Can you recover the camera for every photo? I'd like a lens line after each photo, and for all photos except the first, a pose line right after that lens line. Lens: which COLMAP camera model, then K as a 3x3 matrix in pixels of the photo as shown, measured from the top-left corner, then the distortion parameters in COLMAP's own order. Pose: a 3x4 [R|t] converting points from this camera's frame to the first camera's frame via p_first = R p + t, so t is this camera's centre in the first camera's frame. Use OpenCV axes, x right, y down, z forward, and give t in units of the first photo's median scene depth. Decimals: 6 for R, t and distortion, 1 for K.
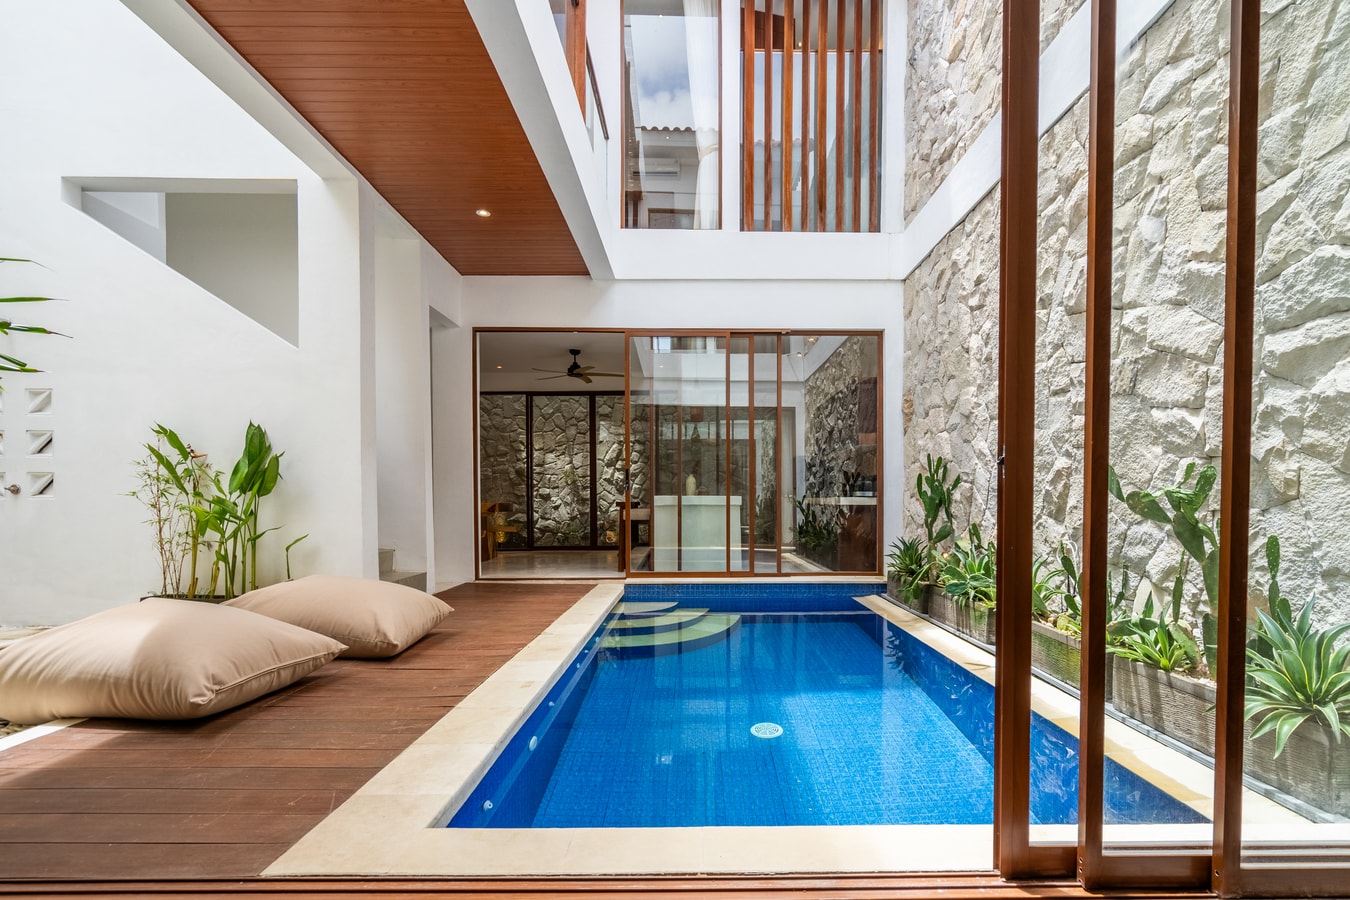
lens RADIAL K [[631.5, 0, 706.3], [0, 631.5, 518.1], [0, 0, 1]] dist [-0.000881, -0.000027]
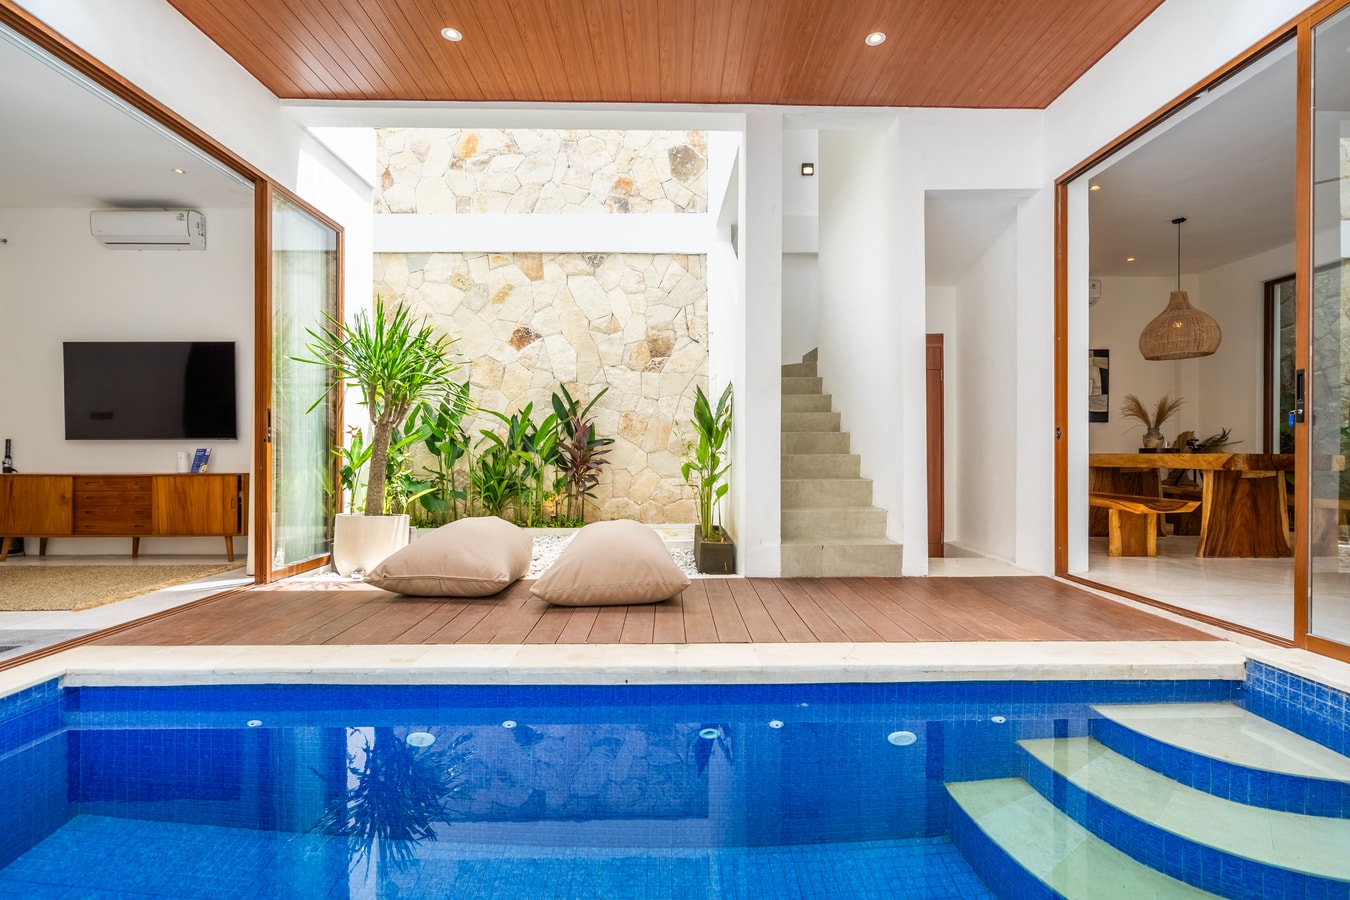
lens RADIAL K [[624.3, 0, 675.7], [0, 624.3, 456.7], [0, 0, 1]] dist [-0.001643, 0.000749]
pose [[-0.001374, 0.011656, -0.999931, 0.417285], [-0.024000, 0.999644, 0.011685, -0.030224], [0.999711, 0.024014, -0.001094, 0.965322]]
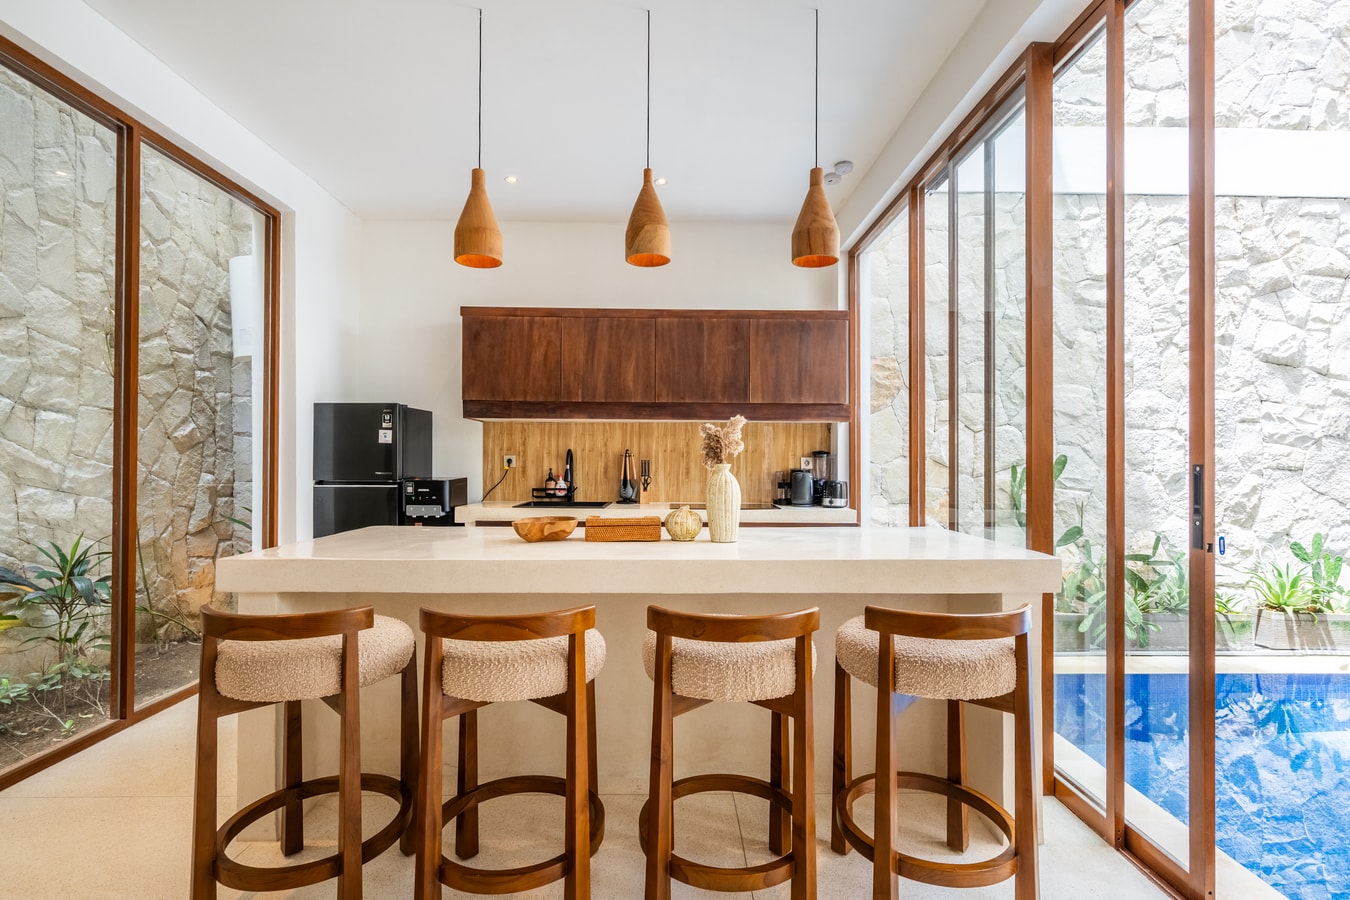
lens RADIAL K [[624.3, 0, 675.7], [0, 624.3, 456.7], [0, 0, 1]] dist [-0.001643, 0.000749]
pose [[0.008003, 0.006668, 0.999946, -0.593967], [0.023052, 0.999711, -0.006851, -0.136160], [-0.999702, 0.023106, 0.007847, 1.920954]]
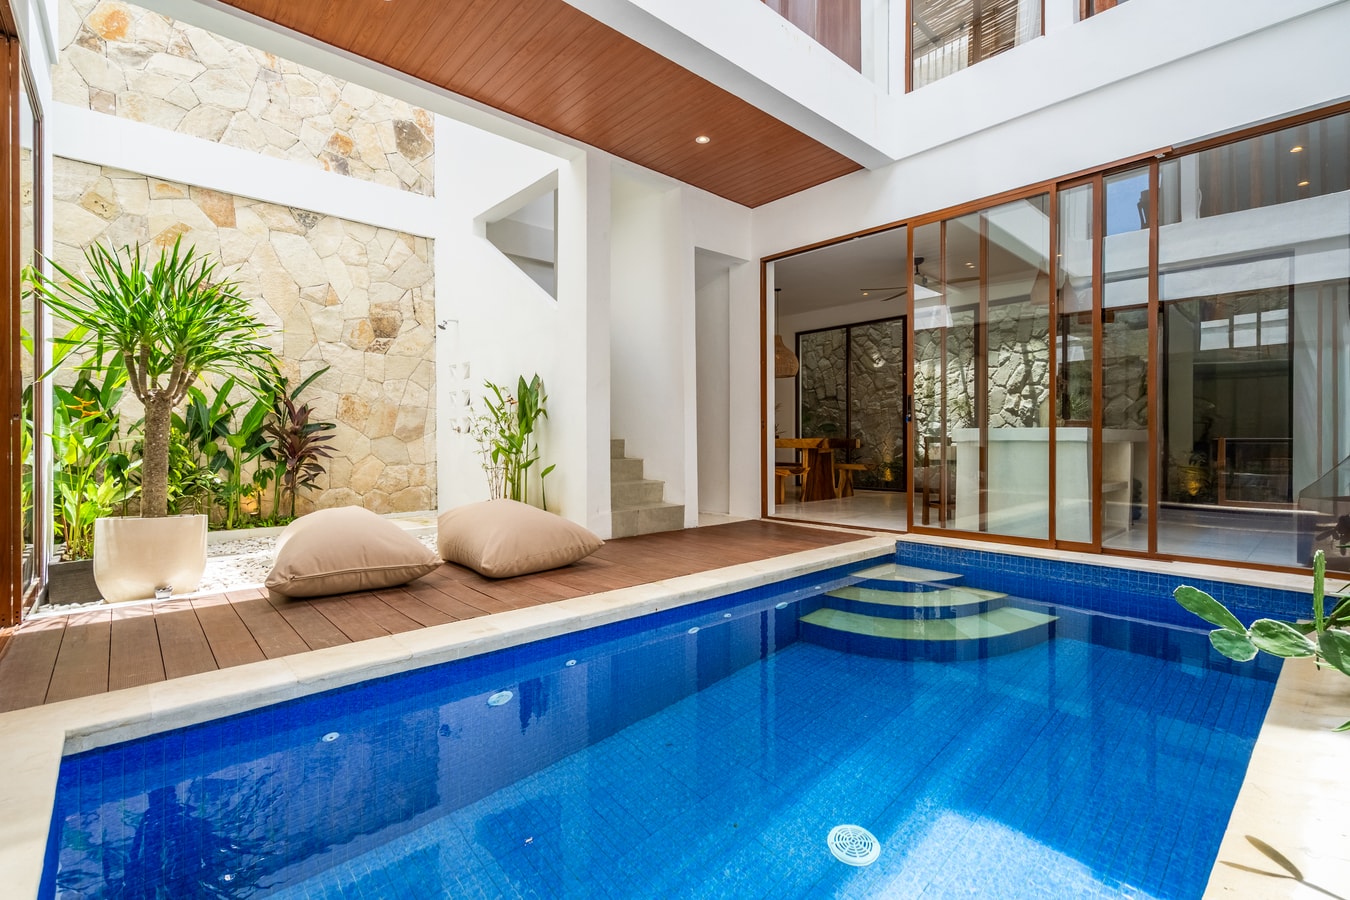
lens RADIAL K [[622.2, 0, 680.3], [0, 622.2, 449.4], [0, 0, 1]] dist [0.001596, 0.000896]
pose [[0.665178, 0.012801, -0.746575, 0.420775], [-0.018639, 0.999826, 0.000536, -0.007857], [0.746452, 0.013559, 0.665301, 0.418912]]
